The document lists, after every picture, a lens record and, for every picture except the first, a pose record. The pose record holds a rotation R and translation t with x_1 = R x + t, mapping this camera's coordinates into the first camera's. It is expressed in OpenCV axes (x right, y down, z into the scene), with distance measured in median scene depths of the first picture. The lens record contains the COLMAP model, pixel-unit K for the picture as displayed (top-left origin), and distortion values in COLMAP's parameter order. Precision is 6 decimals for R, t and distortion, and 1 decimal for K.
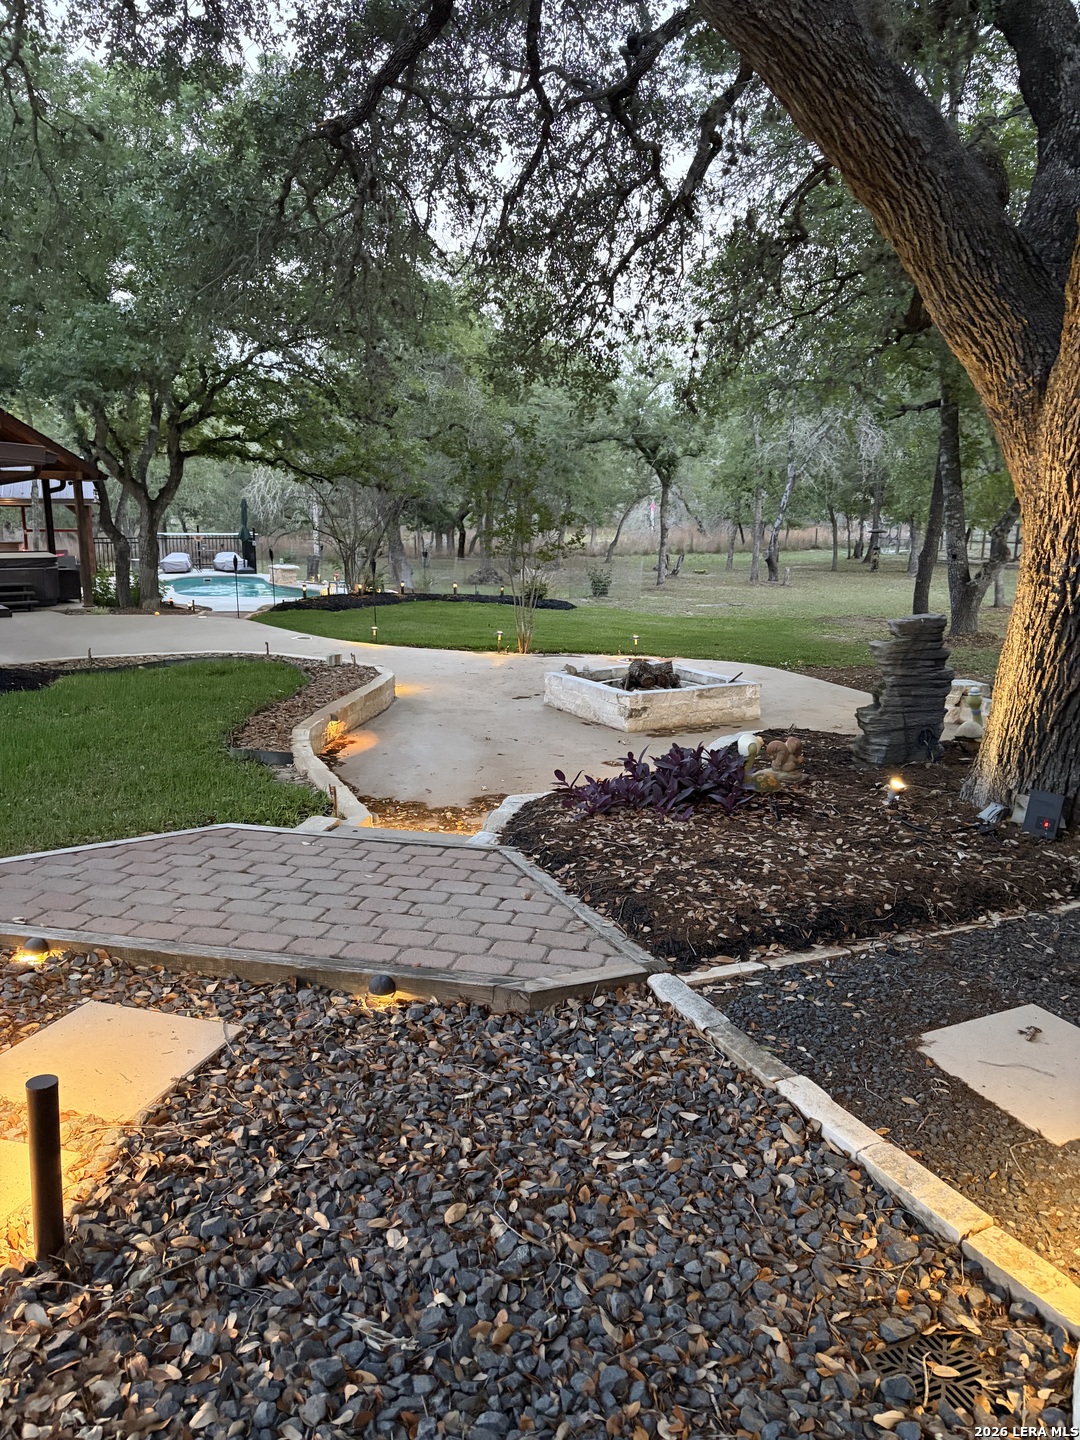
lens RADIAL K [[1085.8, 0, 549.2], [0, 1085.8, 725.3], [0, 0, 1]] dist [0.055499, -0.059211]
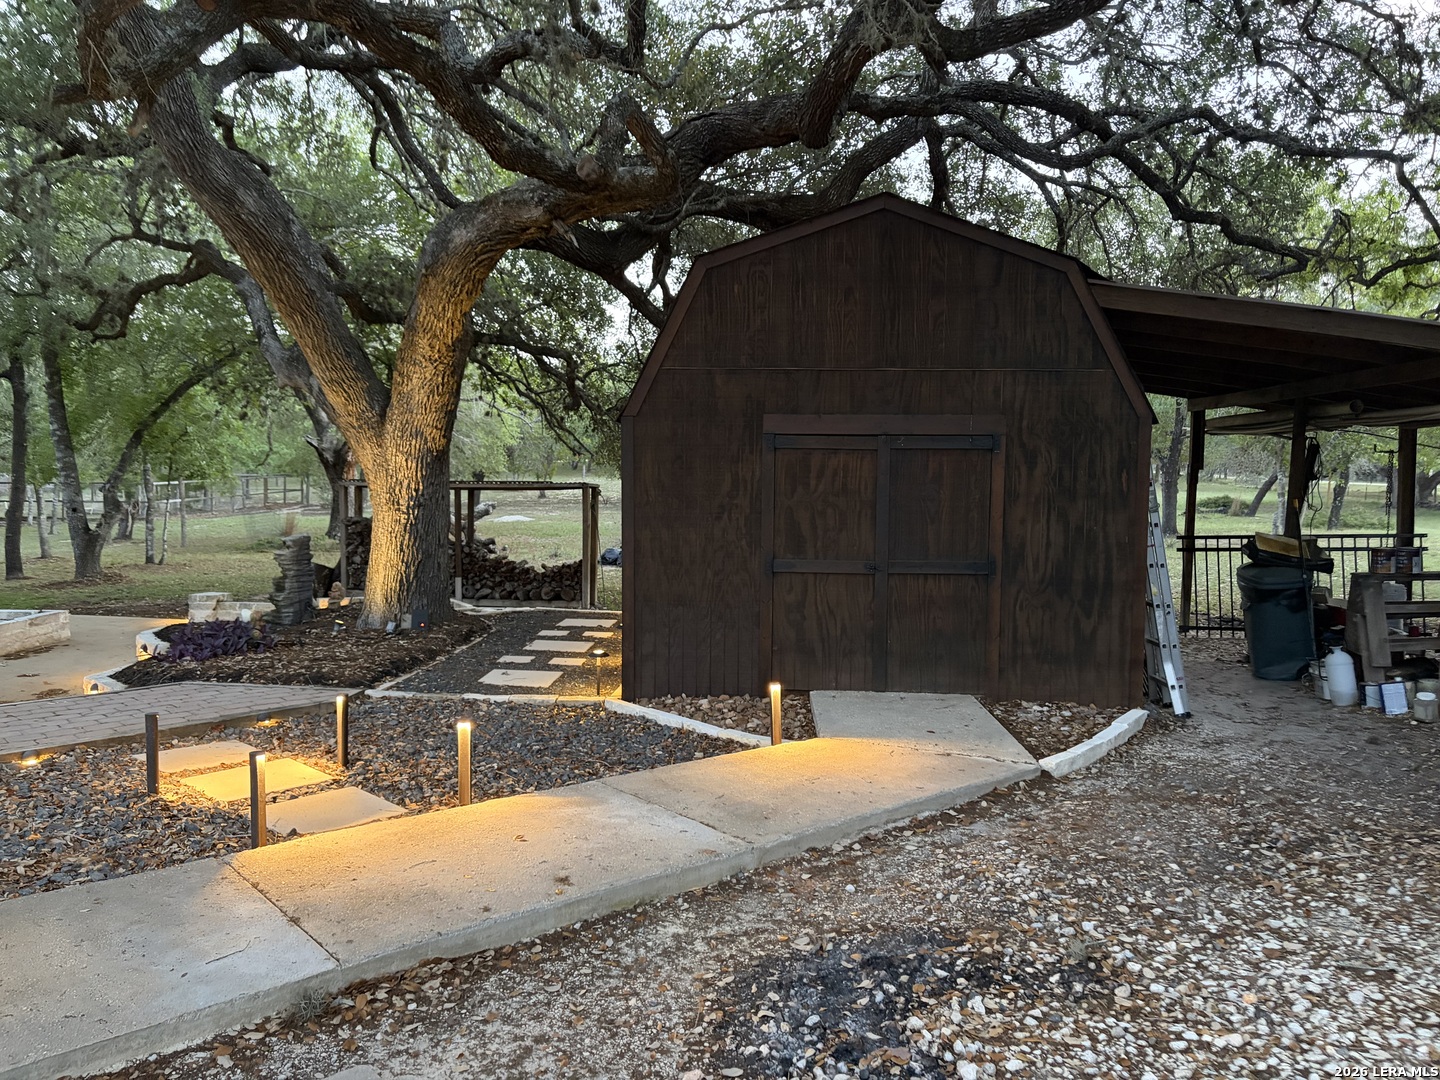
lens RADIAL K [[1085.8, 0, 726.5], [0, 1085.8, 533.6], [0, 0, 1]] dist [0.055499, -0.059211]
pose [[0.472719, -0.053869, 0.879565, -1.037174], [0.170344, 0.984890, -0.031232, 0.080294], [-0.864592, 0.164593, 0.474753, -0.483032]]
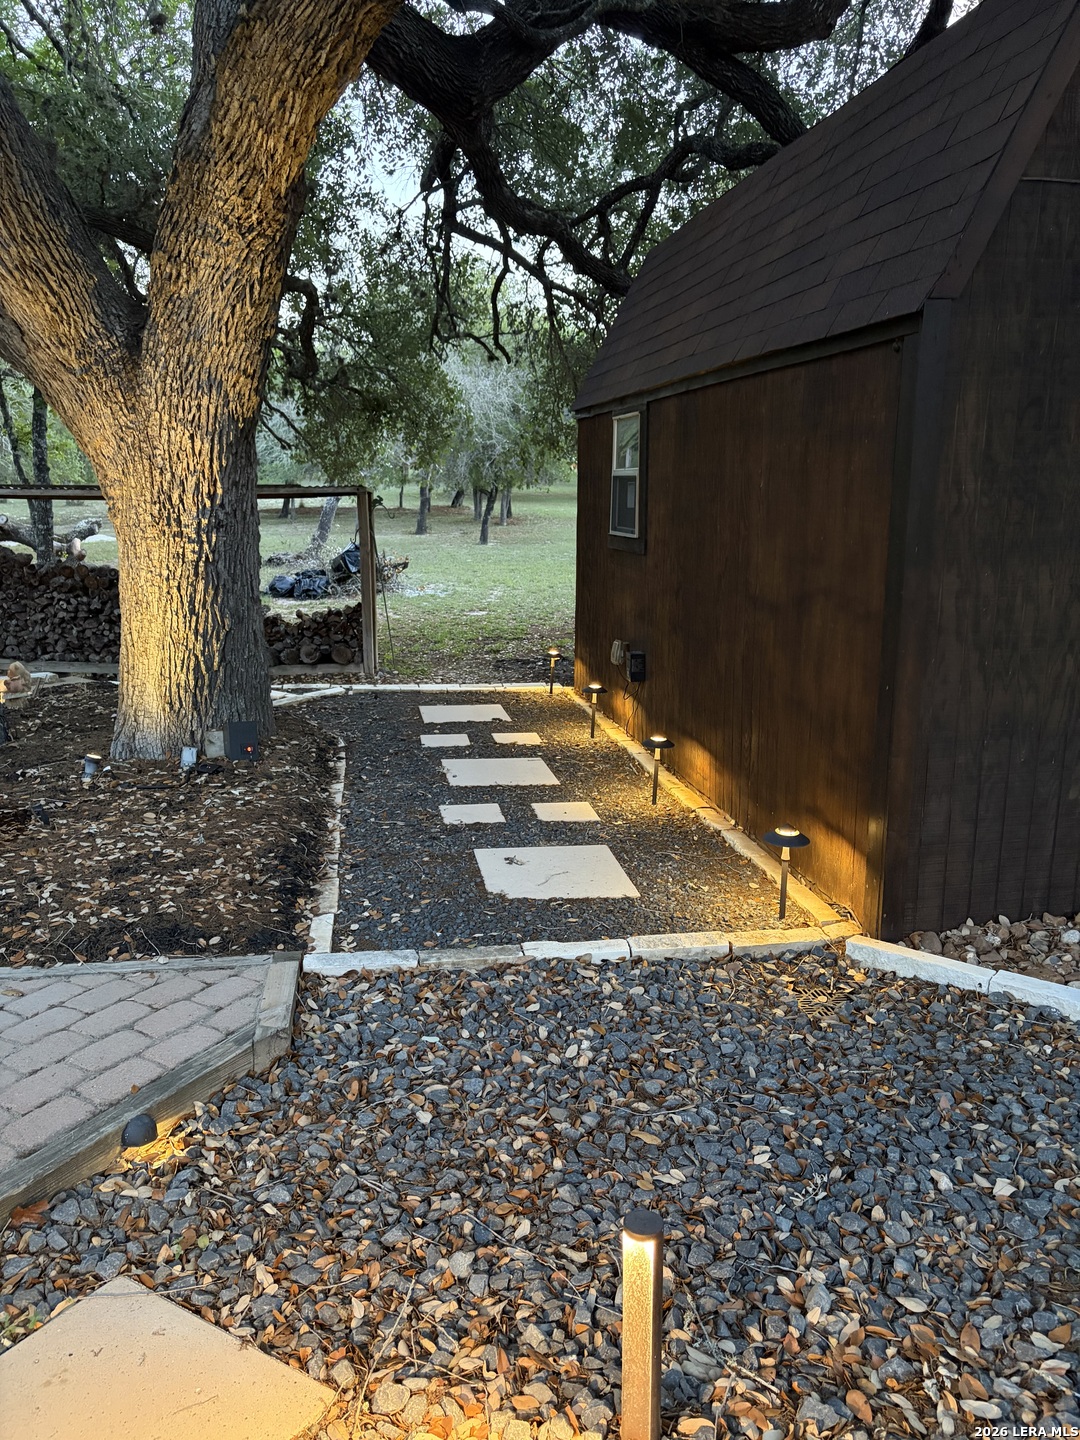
lens RADIAL K [[1085.8, 0, 540.9], [0, 1085.8, 721.8], [0, 0, 1]] dist [0.055499, -0.059211]
pose [[0.266489, -0.213815, 0.939823, -0.493862], [0.193758, 0.967062, 0.165072, -0.060456], [-0.944162, 0.138109, 0.299140, 0.363940]]
